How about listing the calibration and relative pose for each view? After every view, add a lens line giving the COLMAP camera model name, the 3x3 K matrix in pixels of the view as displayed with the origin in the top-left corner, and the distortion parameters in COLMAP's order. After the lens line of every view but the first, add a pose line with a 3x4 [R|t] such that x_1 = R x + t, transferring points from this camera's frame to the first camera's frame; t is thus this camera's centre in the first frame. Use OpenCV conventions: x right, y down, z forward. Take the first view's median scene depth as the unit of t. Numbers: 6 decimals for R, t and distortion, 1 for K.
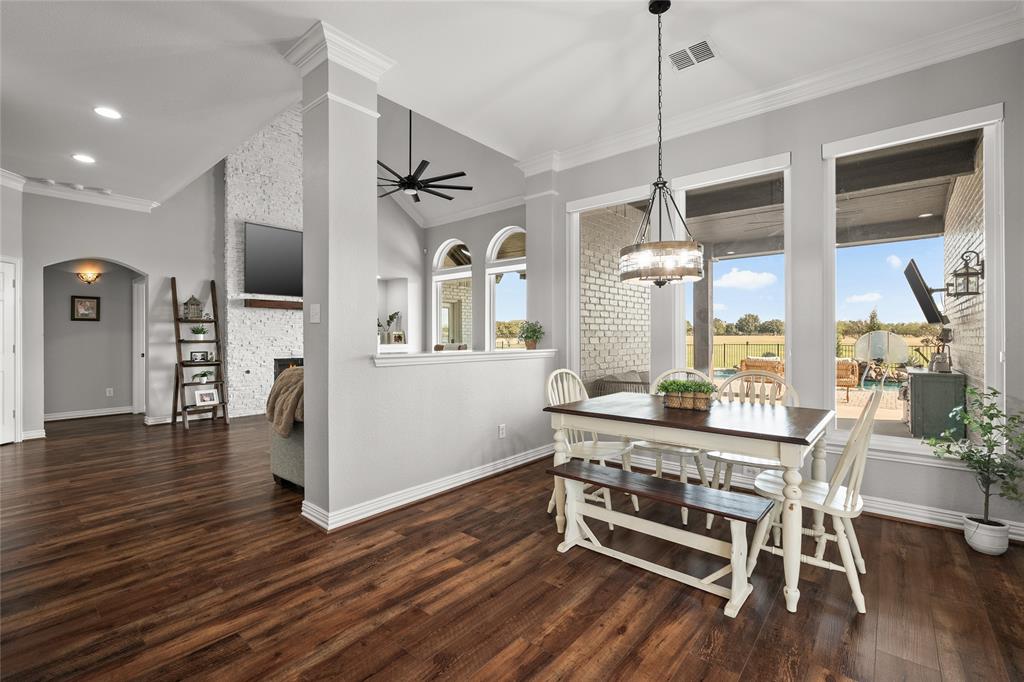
lens RADIAL K [[452.5, 0, 511.5], [0, 452.5, 334.8], [0, 0, 1]] dist [0.000618, 0.000154]
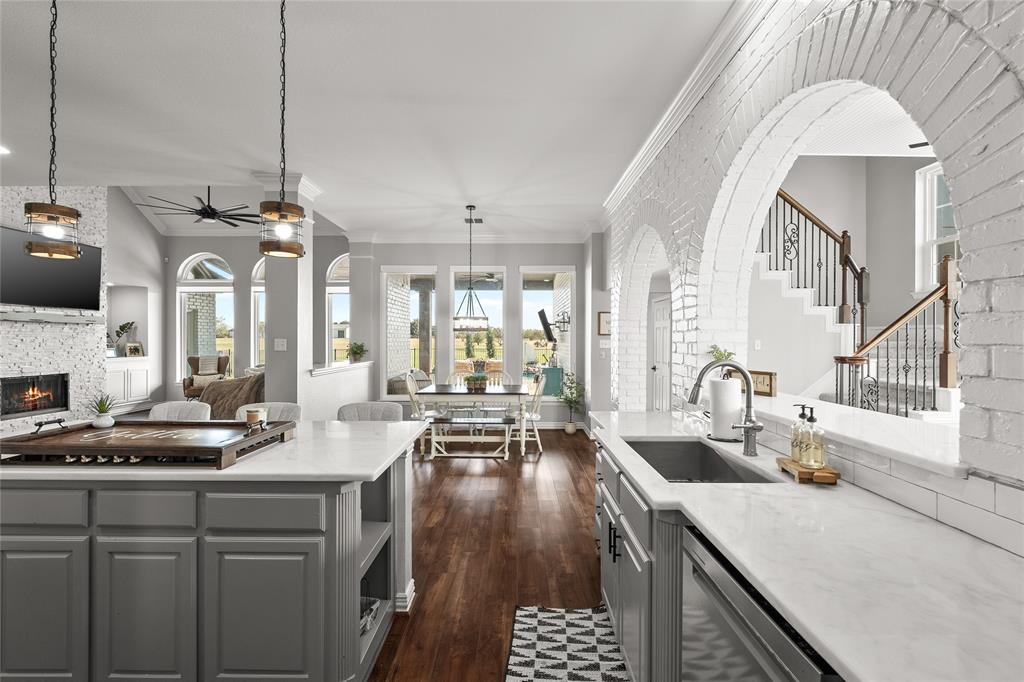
lens RADIAL K [[452.5, 0, 512.6], [0, 452.5, 340.8], [0, 0, 1]] dist [0.000618, 0.000154]
pose [[0.771836, 0.000860, 0.635821, -0.424907], [-0.006178, 0.999962, 0.006147, -0.040563], [-0.635792, -0.008672, 0.771812, -0.390313]]
